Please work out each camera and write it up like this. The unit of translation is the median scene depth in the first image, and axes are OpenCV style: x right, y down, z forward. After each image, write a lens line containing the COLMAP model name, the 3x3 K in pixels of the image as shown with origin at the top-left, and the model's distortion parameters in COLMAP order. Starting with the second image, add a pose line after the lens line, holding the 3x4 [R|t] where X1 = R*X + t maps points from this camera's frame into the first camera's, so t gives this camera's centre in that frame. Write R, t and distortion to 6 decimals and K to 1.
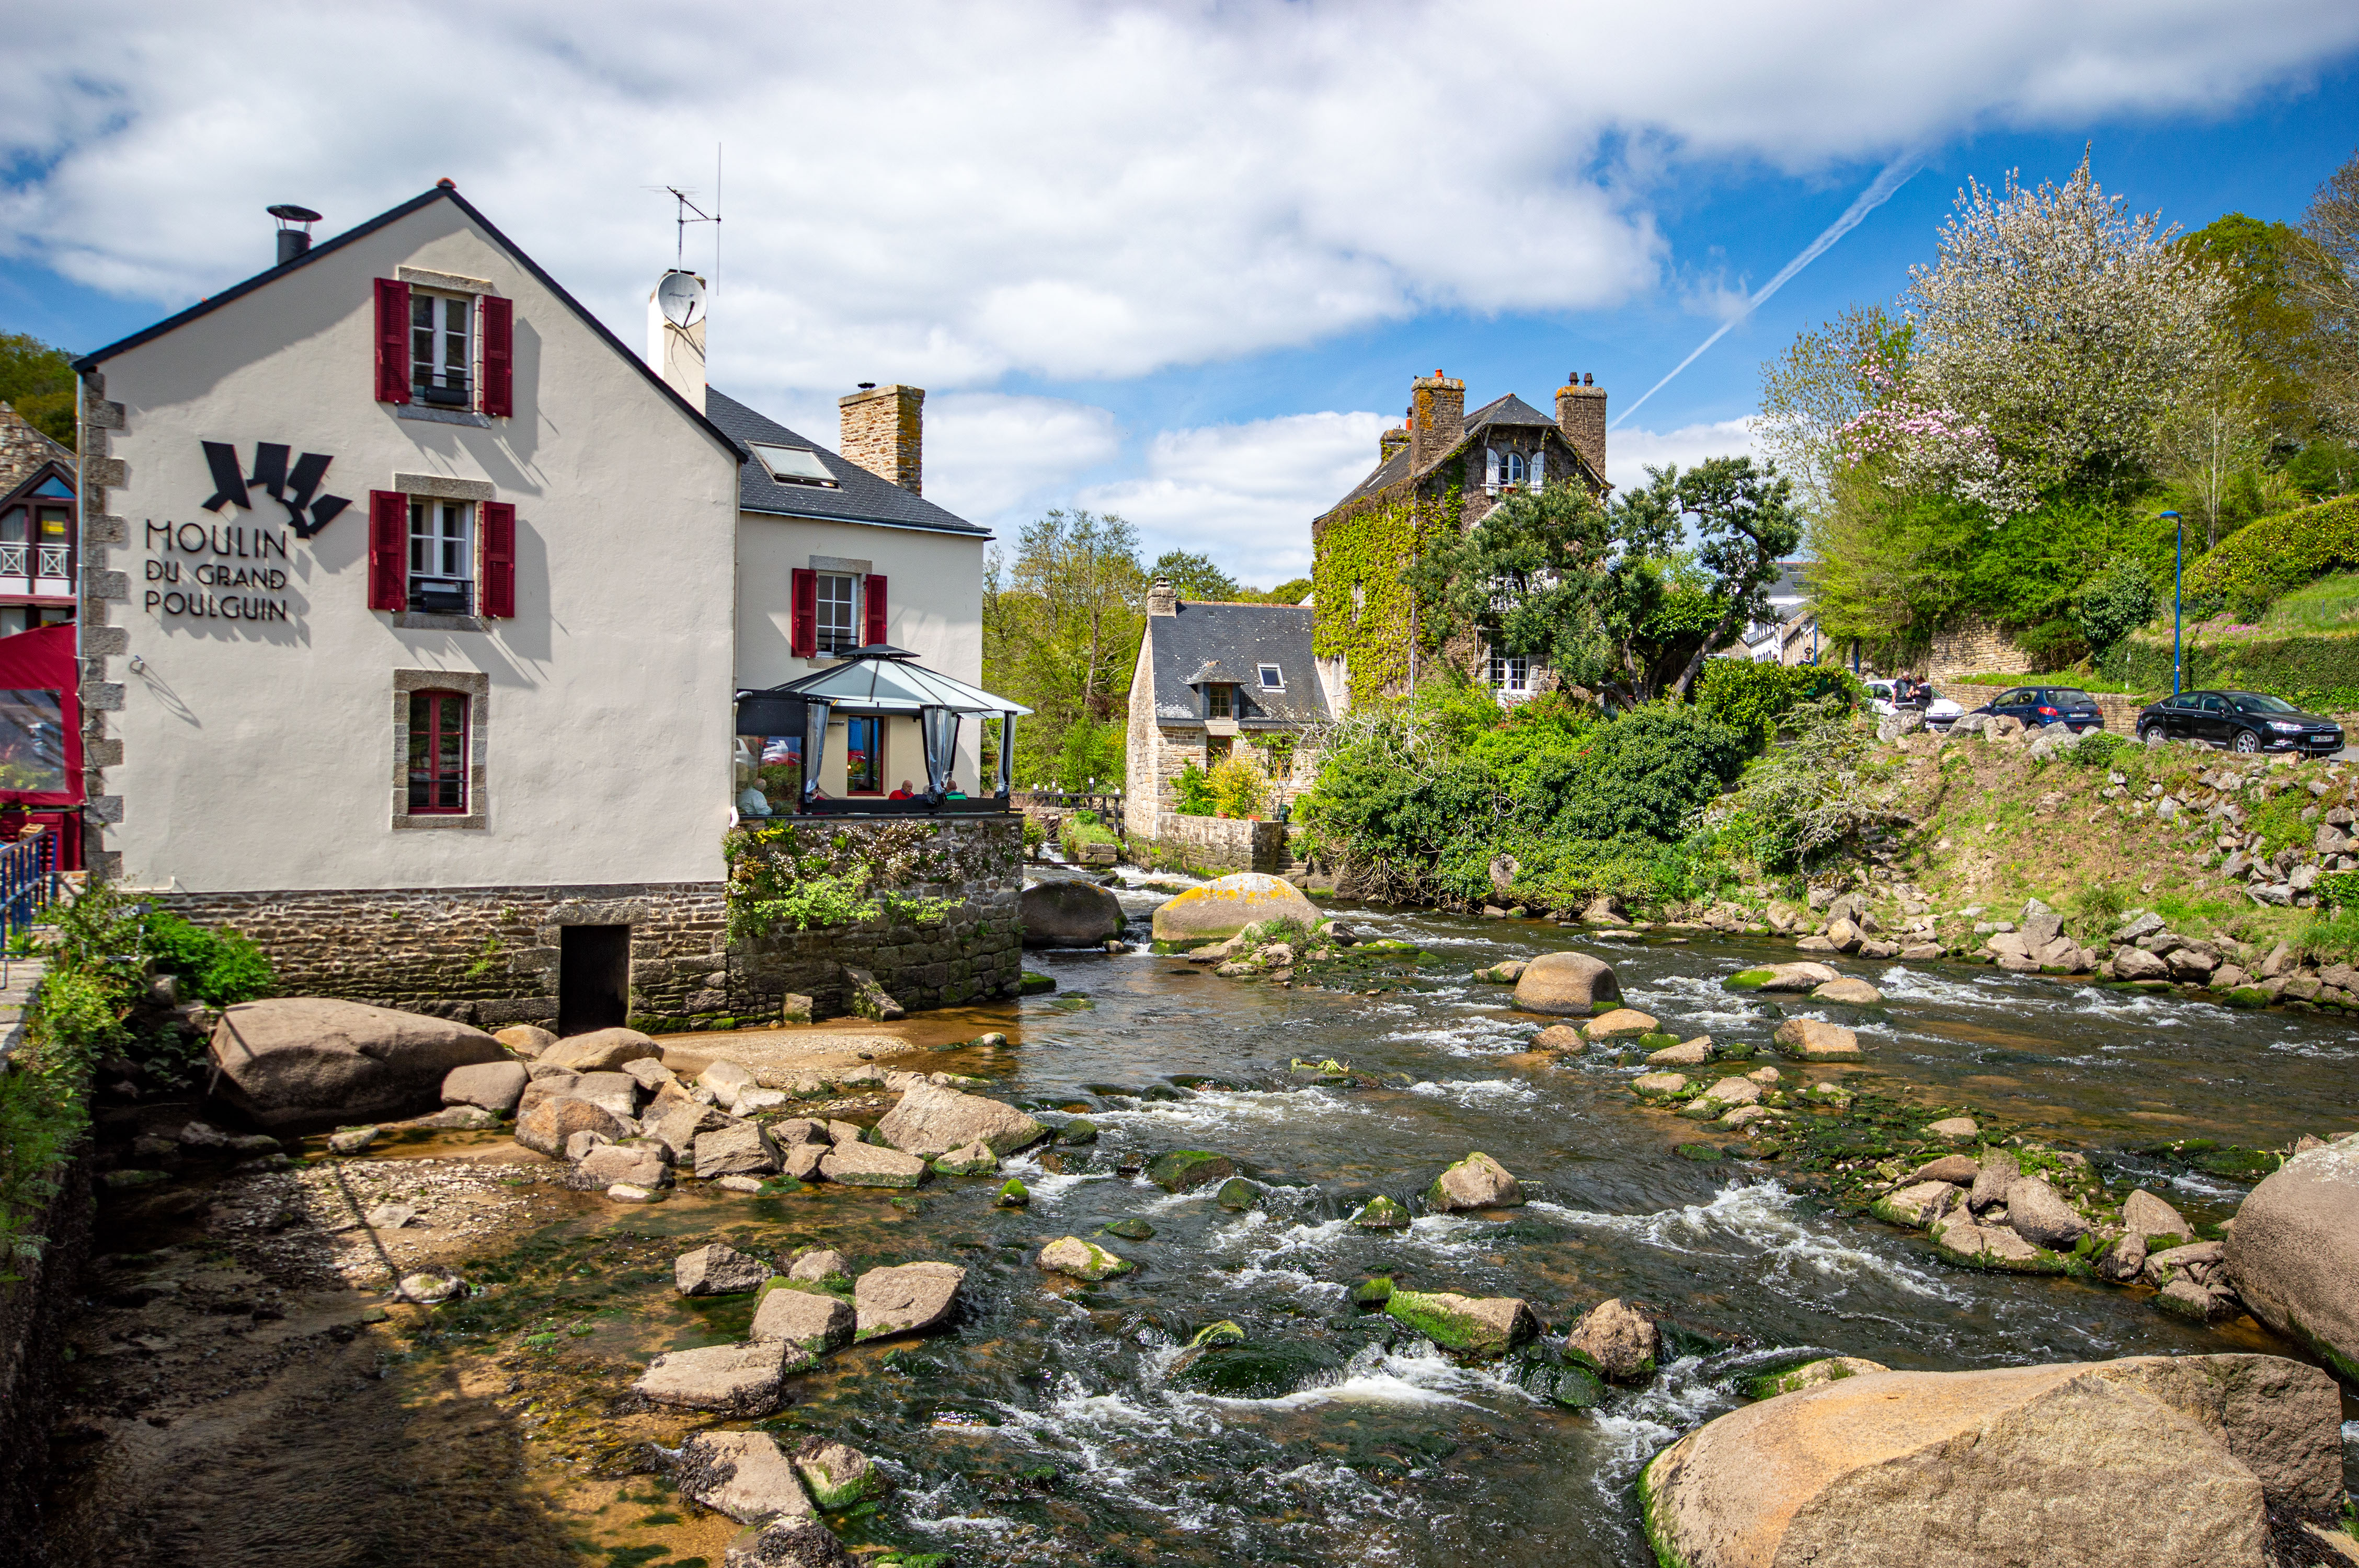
lens RADIAL K [[1976.3, 0, 1179.5], [0, 1976.3, 784.0], [0, 0, 1]] dist [-0.009295, 0.055988]
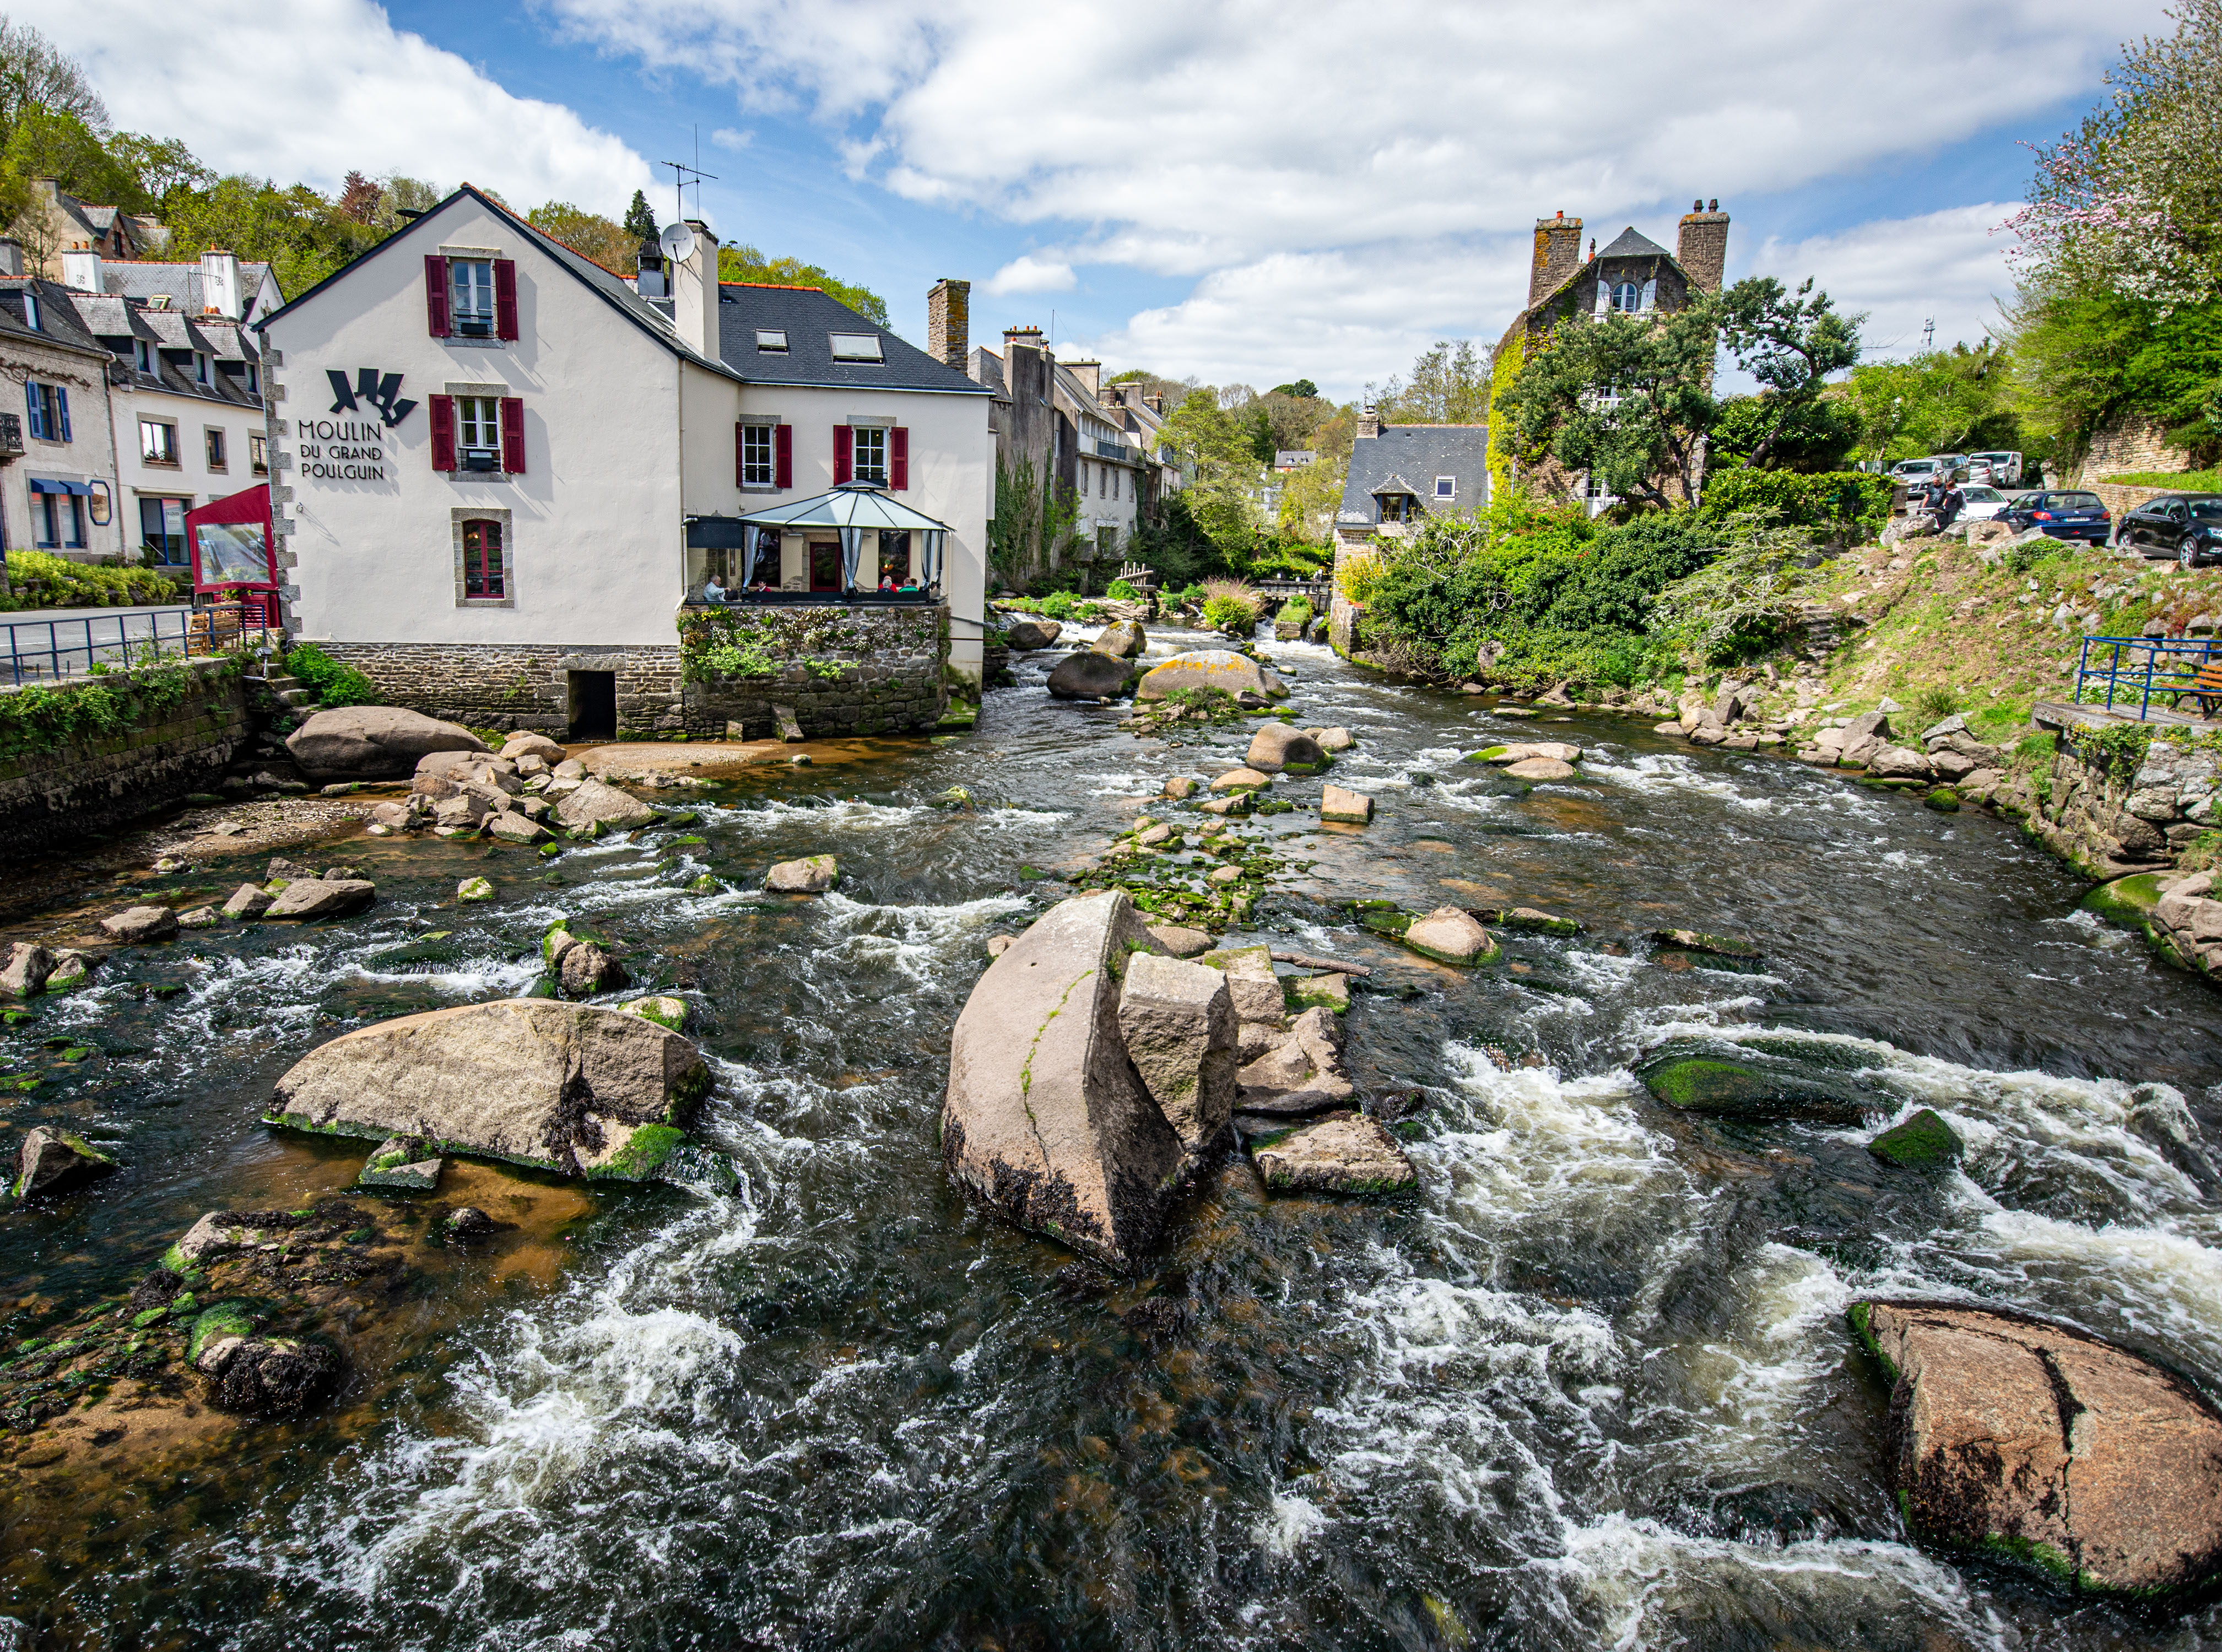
lens RADIAL K [[1545.0, 0, 1111.0], [0, 1545.0, 826.0], [0, 0, 1]] dist [0.000303, 0.025610]
pose [[0.891076, 0.084594, -0.445902, 0.615676], [-0.007796, 0.985184, 0.171326, -0.020384], [0.453788, -0.149188, 0.878533, 0.082082]]
